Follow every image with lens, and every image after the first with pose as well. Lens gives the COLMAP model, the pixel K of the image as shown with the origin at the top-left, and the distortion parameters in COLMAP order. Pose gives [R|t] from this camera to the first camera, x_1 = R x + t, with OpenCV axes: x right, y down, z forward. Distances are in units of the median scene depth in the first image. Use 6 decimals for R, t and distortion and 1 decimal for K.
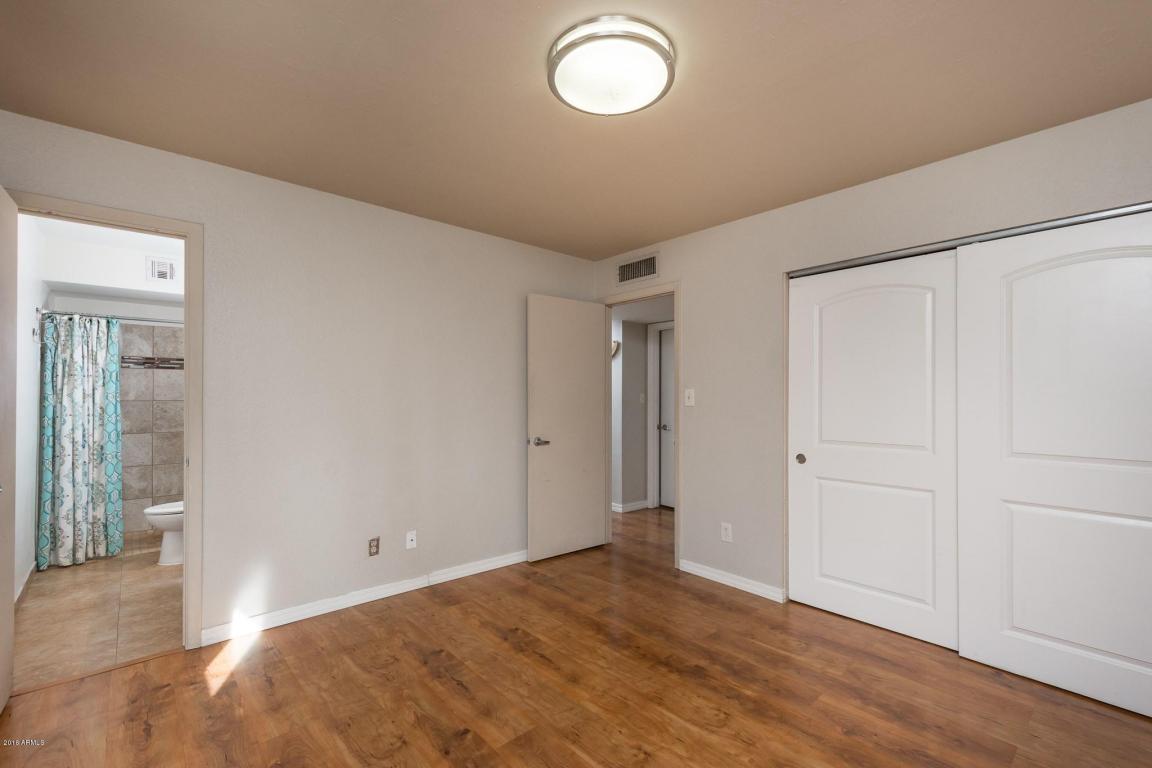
lens RADIAL K [[516.4, 0, 594.8], [0, 516.4, 392.4], [0, 0, 1]] dist [0.000188, 0.000080]
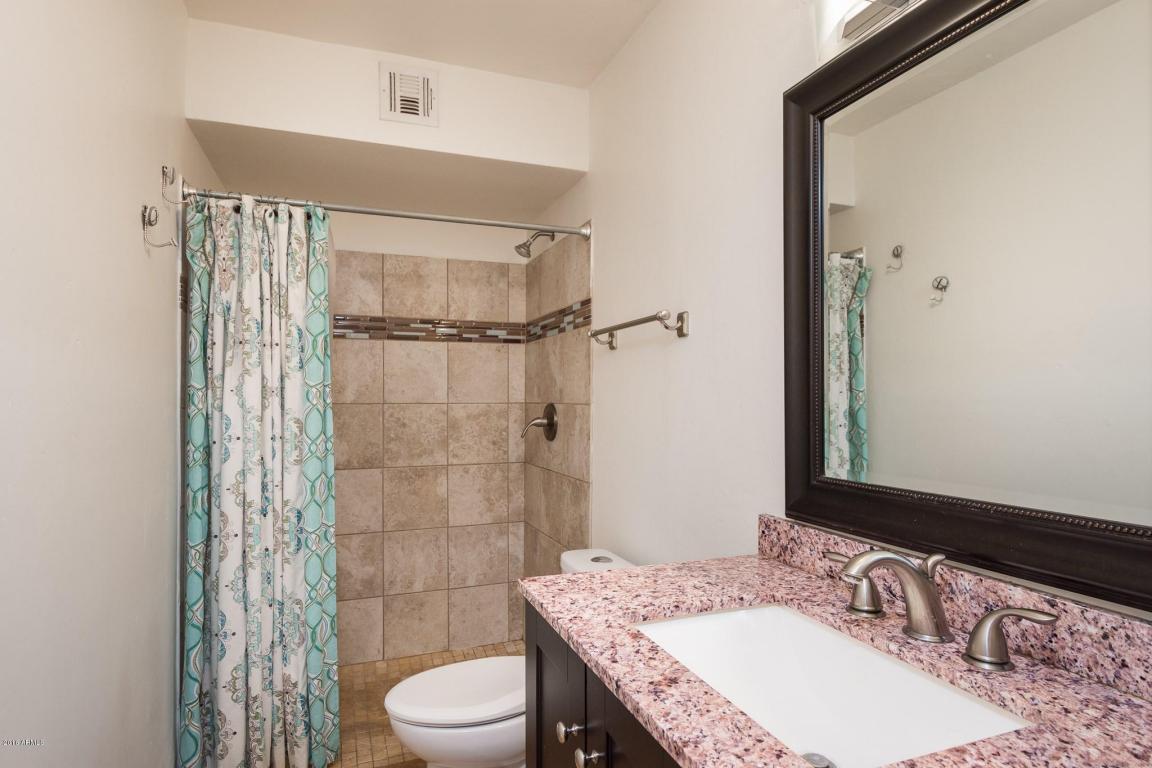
lens RADIAL K [[629.1, 0, 576.6], [0, 629.1, 398.6], [0, 0, 1]] dist [0.000172, -0.000736]
pose [[0.932694, 0.000086, -0.360669, -0.565619], [0.003176, 0.999959, 0.008450, 0.008388], [0.360655, -0.009027, 0.932655, 0.612316]]
